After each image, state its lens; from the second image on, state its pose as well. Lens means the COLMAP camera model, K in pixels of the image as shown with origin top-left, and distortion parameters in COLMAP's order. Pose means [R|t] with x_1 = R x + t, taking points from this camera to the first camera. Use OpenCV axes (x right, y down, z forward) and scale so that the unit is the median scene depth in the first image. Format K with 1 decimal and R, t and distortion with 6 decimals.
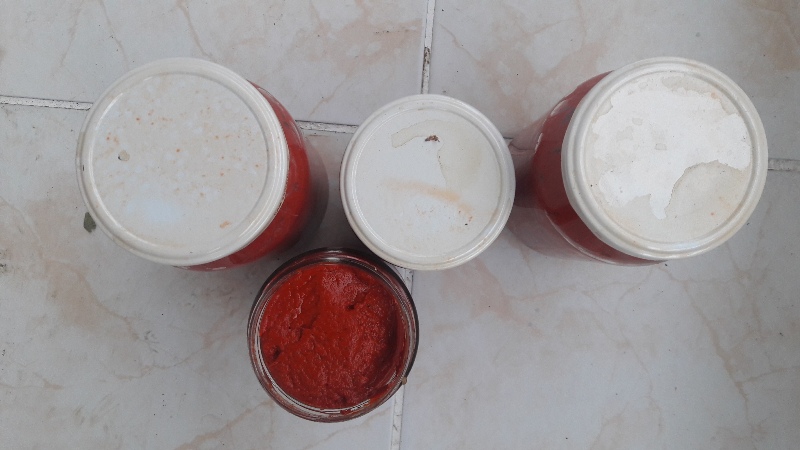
lens RADIAL K [[645.3, 0, 401.3], [0, 645.3, 206.4], [0, 0, 1]] dist [0.109332, -0.247945]
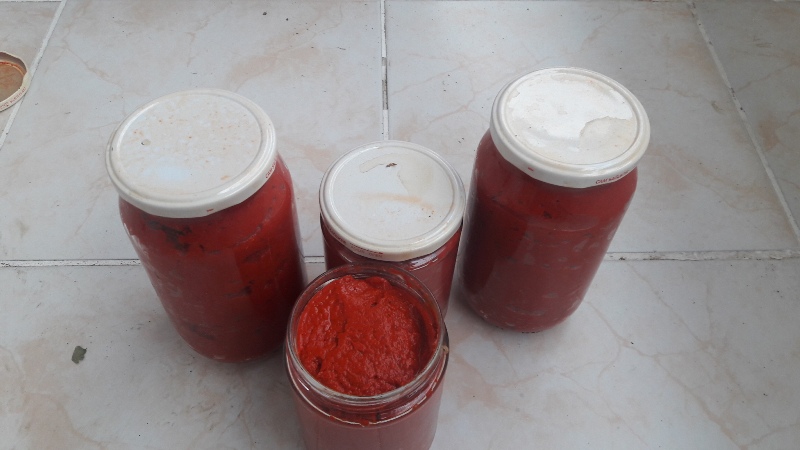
lens RADIAL K [[635.6, 0, 400.0], [0, 635.6, 225.0], [0, 0, 1]] dist [0.058749, -0.118536]
pose [[0.994257, -0.083065, 0.067474, -0.029494], [0.106663, 0.820415, -0.561732, 0.656429], [-0.008697, 0.565703, 0.824563, 0.058670]]
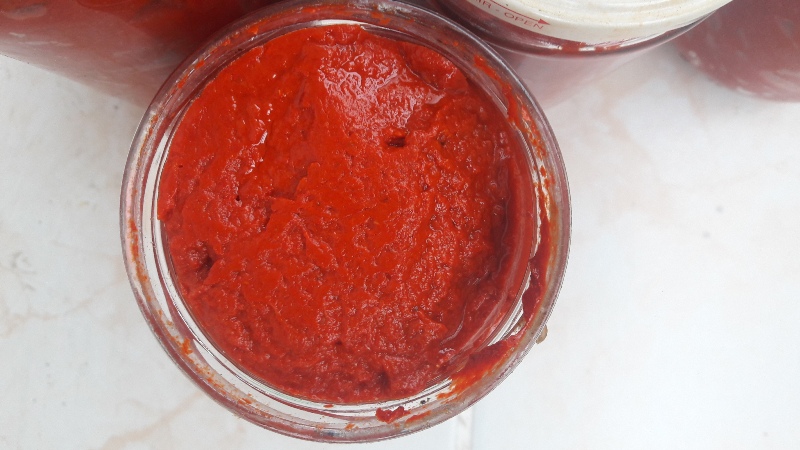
lens RADIAL K [[635.6, 0, 400.0], [0, 635.6, 225.0], [0, 0, 1]] dist [0.058749, -0.118536]
pose [[0.999739, -0.013762, -0.018231, -0.070232], [0.015136, 0.996876, 0.077517, 0.175099], [0.017107, -0.077773, 0.996824, 0.626683]]
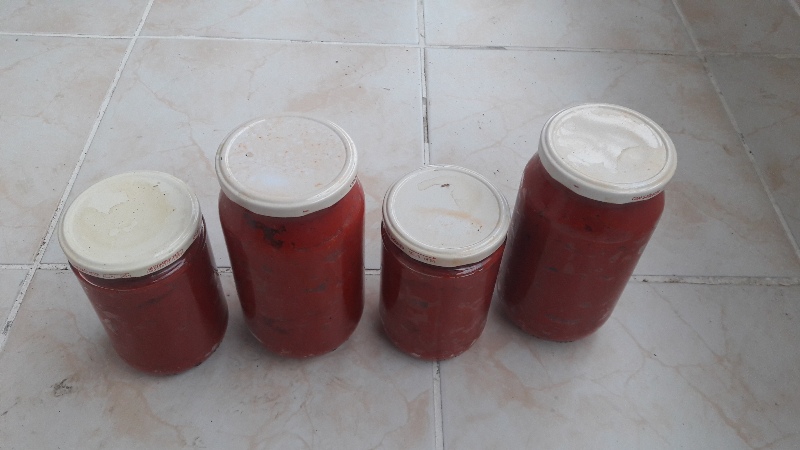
lens RADIAL K [[635.6, 0, 400.0], [0, 635.6, 225.0], [0, 0, 1]] dist [0.058749, -0.118536]
pose [[0.996455, -0.047580, 0.069379, -0.159041], [0.080466, 0.779669, -0.621000, 0.803049], [-0.024546, 0.624382, 0.780734, -0.032124]]
